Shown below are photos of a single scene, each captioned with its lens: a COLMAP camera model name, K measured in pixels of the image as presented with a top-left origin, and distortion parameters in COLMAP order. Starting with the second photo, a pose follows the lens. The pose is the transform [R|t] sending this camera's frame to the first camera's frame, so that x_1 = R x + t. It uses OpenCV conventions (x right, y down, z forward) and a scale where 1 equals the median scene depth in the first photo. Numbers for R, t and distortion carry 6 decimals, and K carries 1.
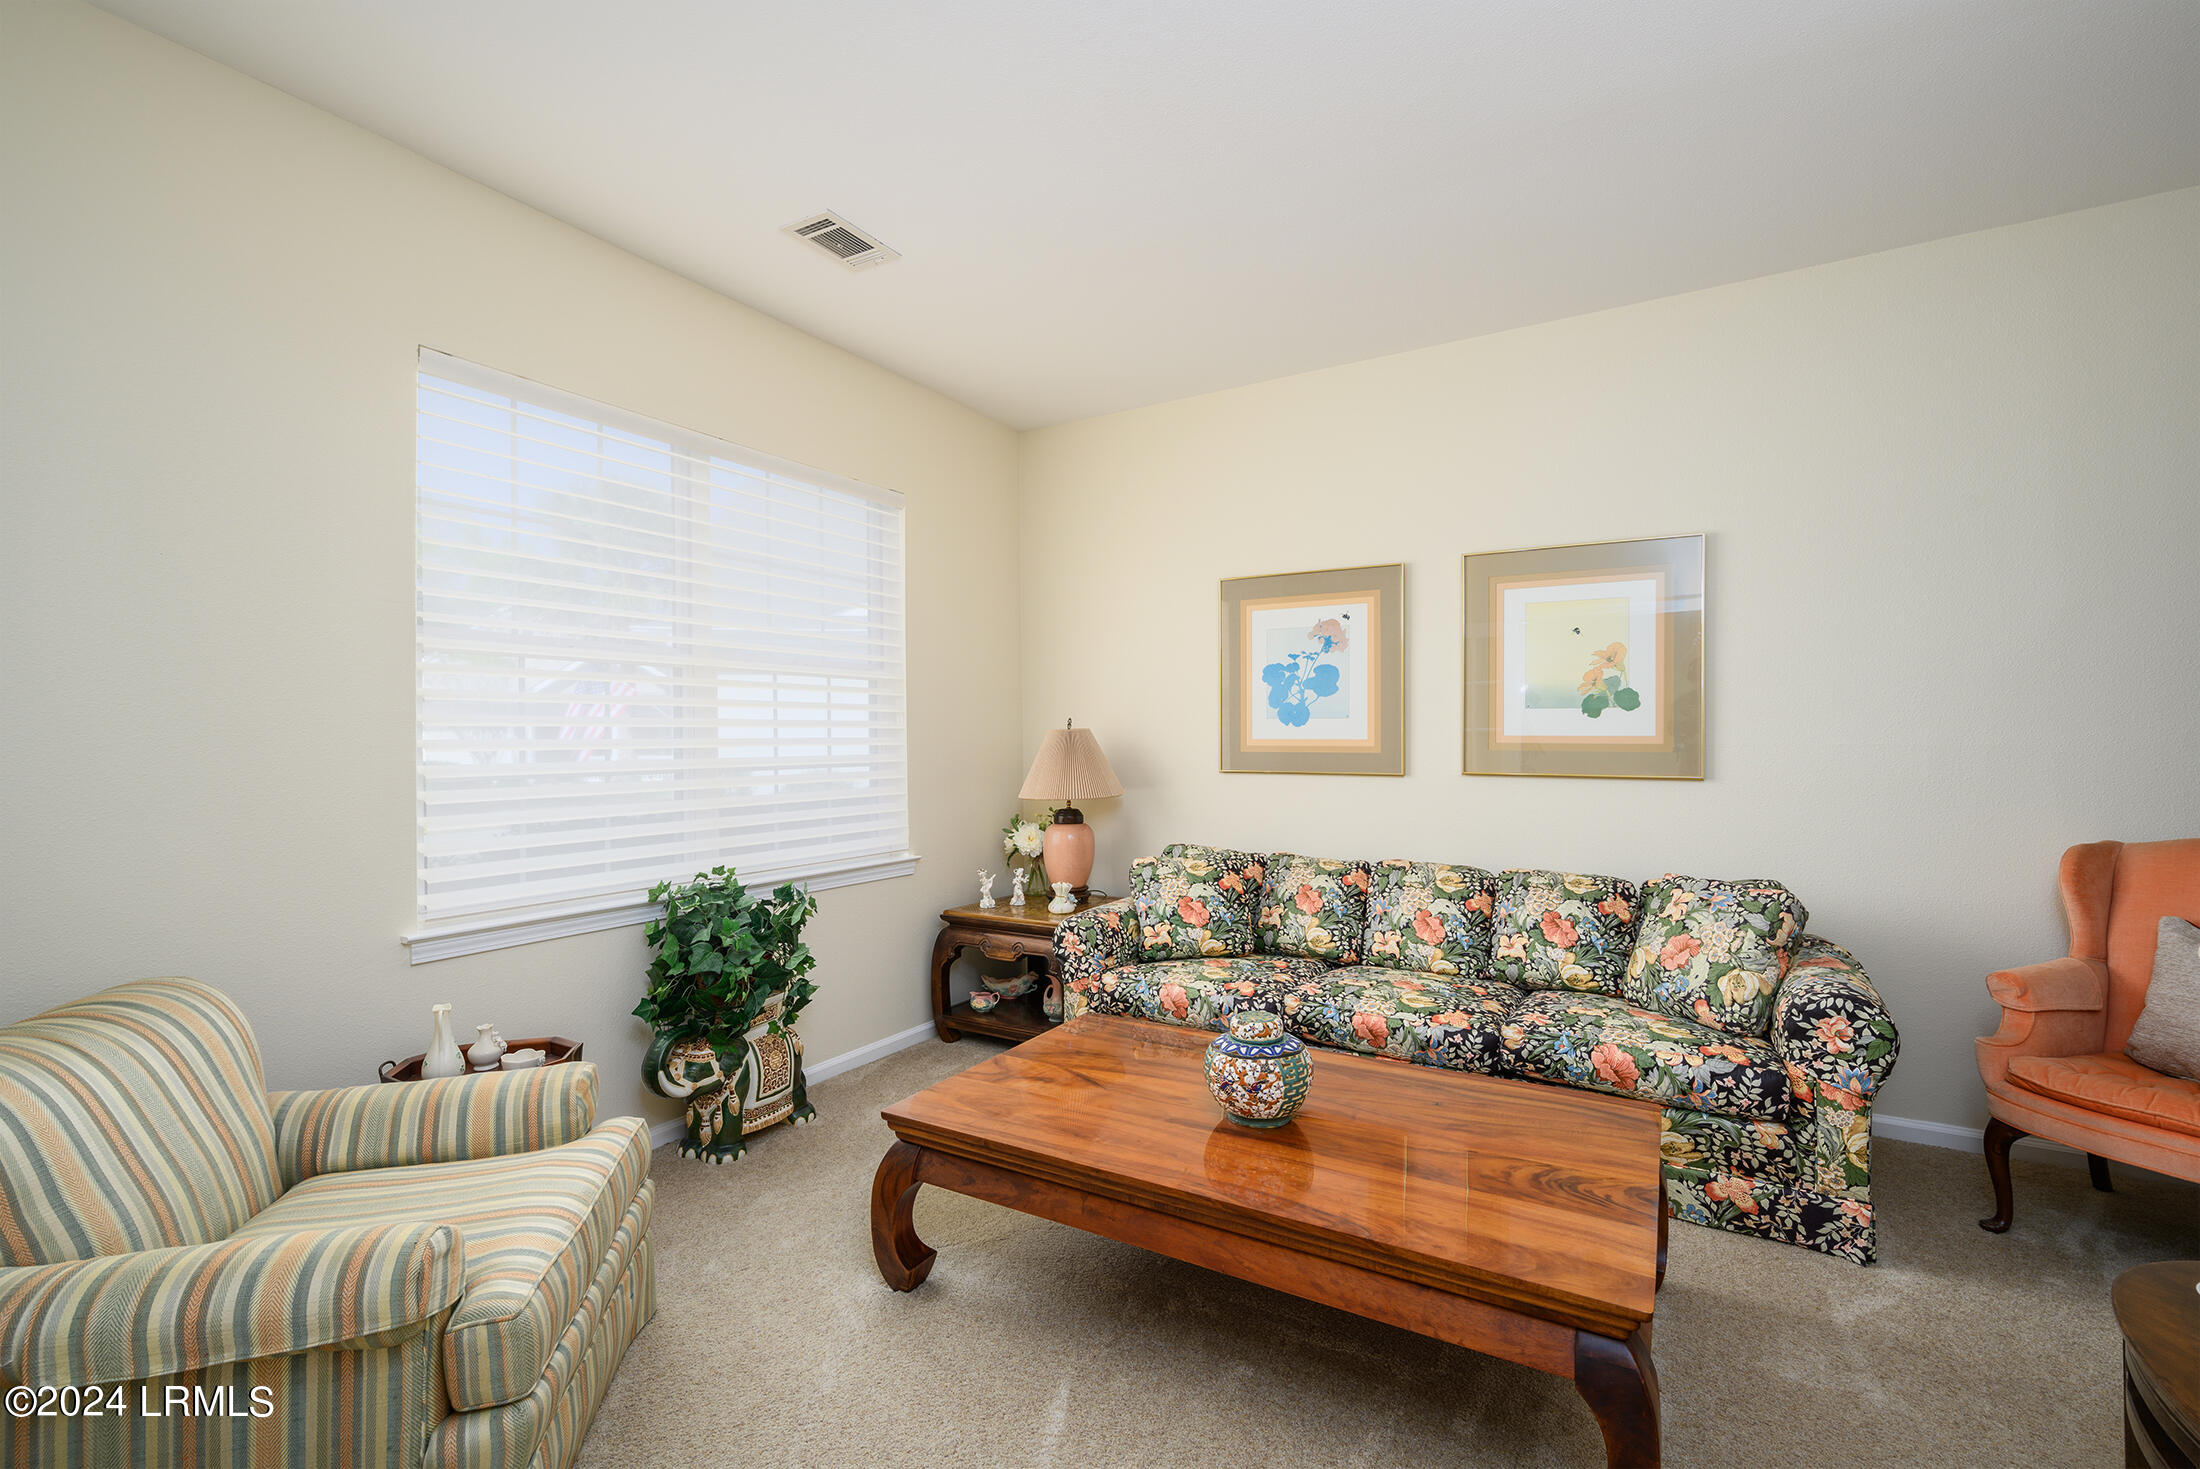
lens RADIAL K [[963.5, 0, 1101.8], [0, 963.5, 738.7], [0, 0, 1]] dist [0.005138, 0.000809]
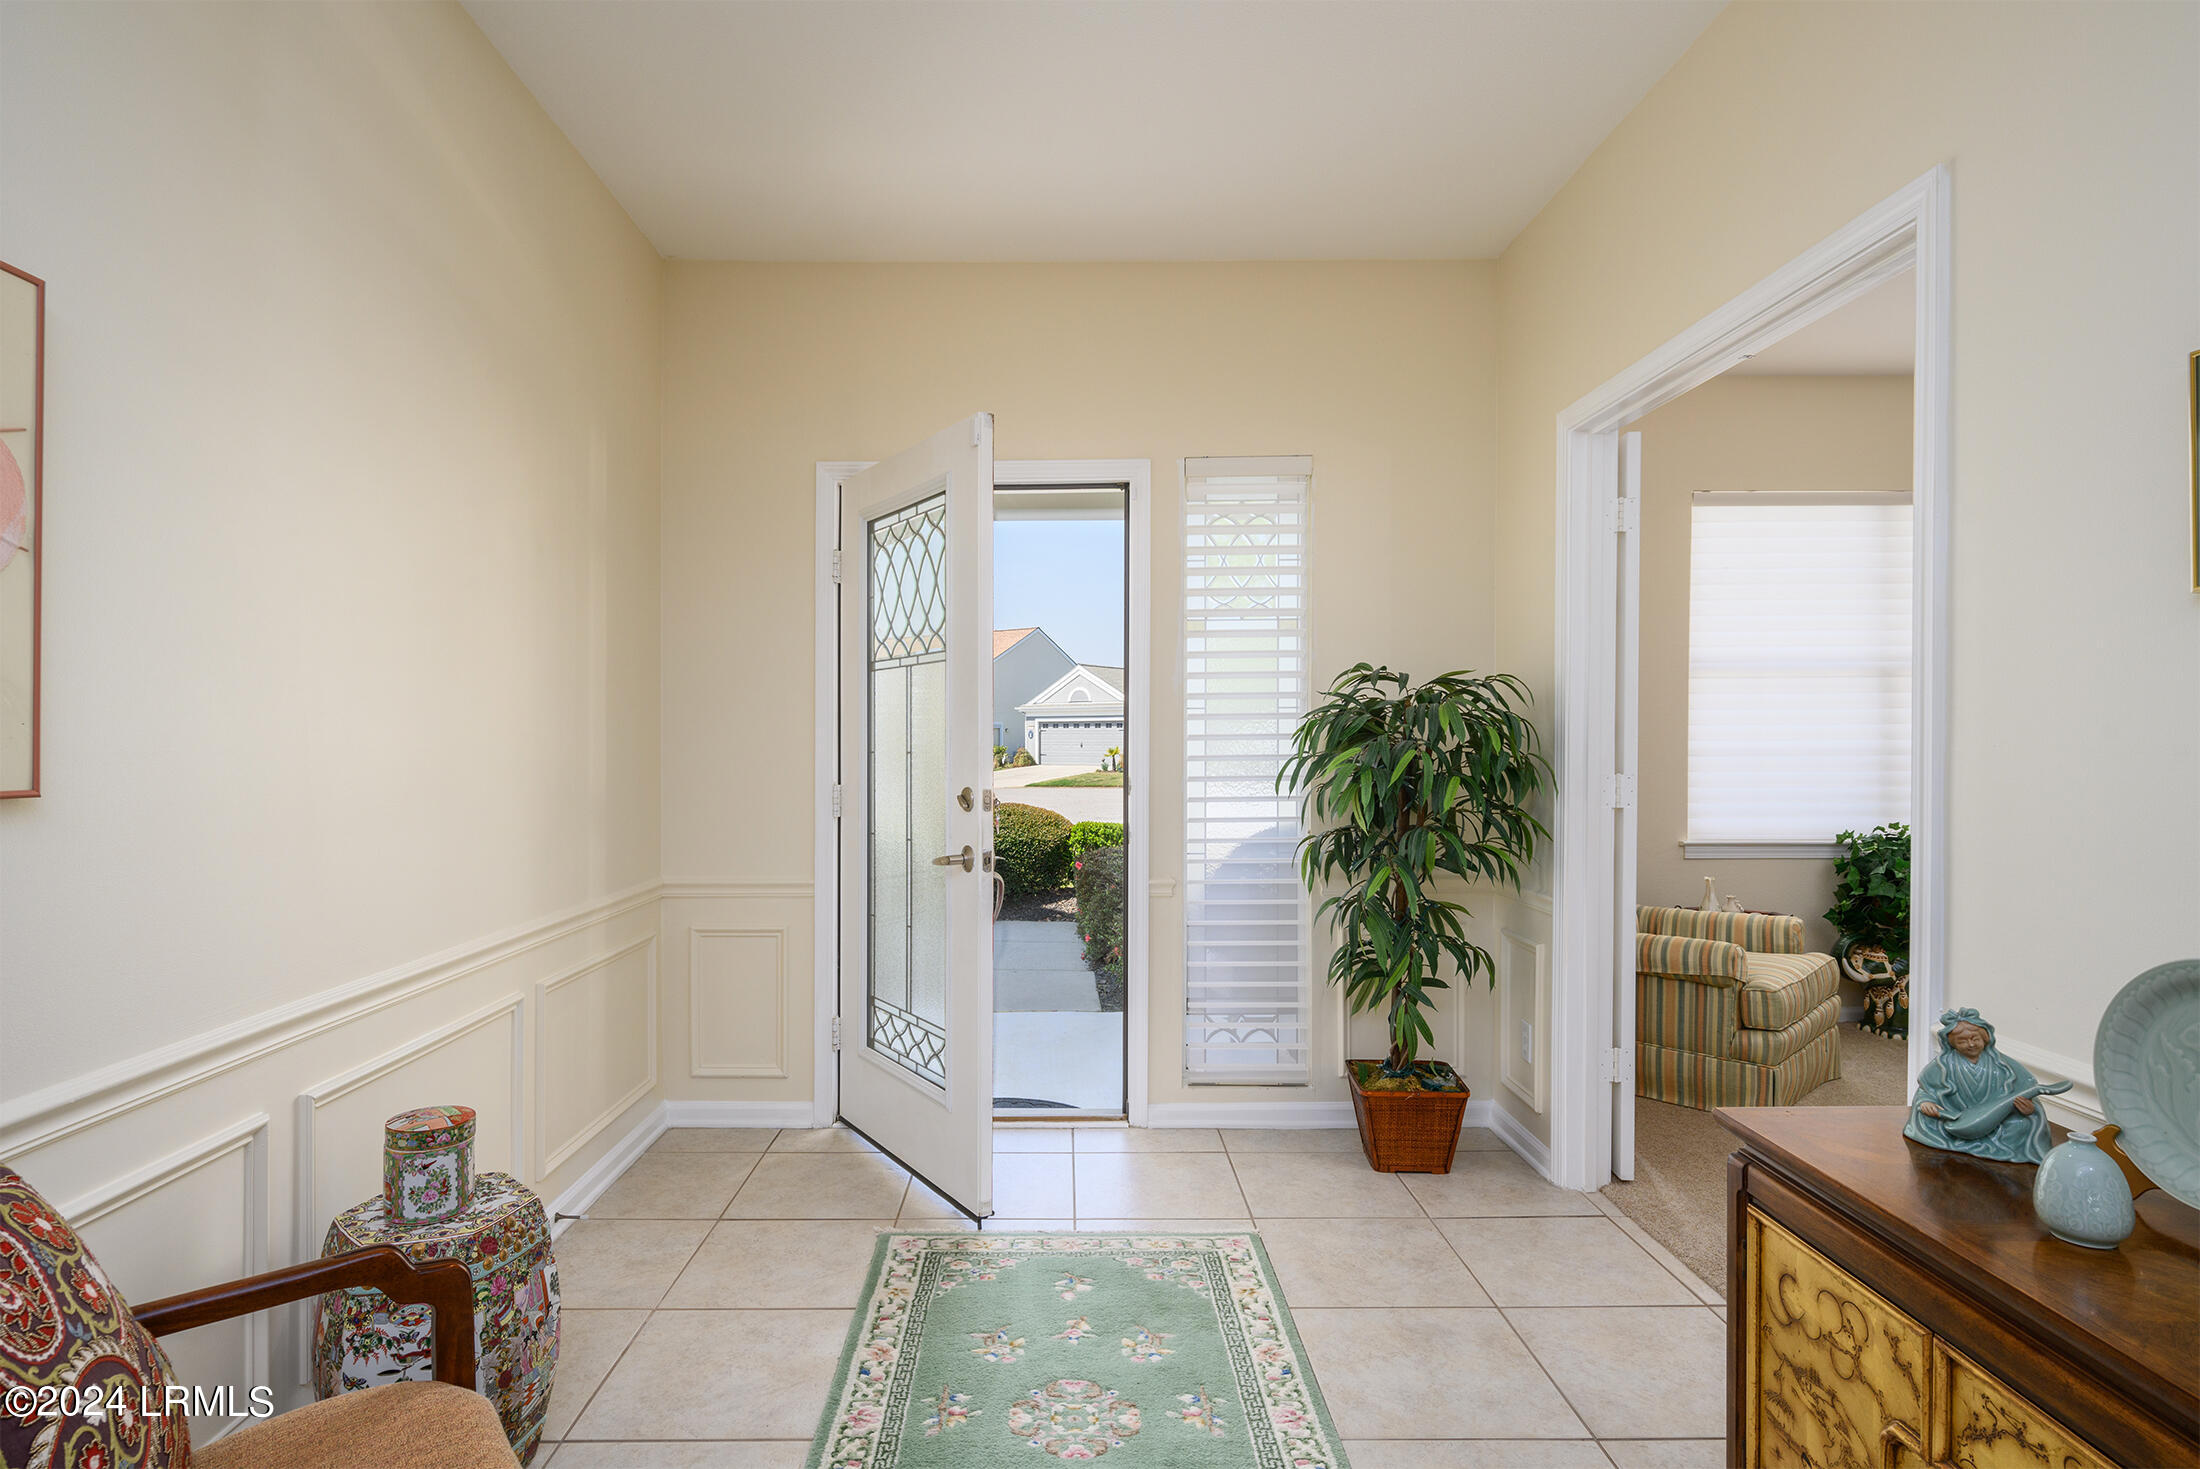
lens RADIAL K [[1099.4, 0, 1093.9], [0, 1099.4, 743.5], [0, 0, 1]] dist [0.000446, -0.000005]
pose [[0.522725, 0.016030, -0.852351, 0.331792], [-0.008656, 0.999871, 0.013496, 0.013613], [0.852457, 0.000323, 0.522797, -0.768037]]
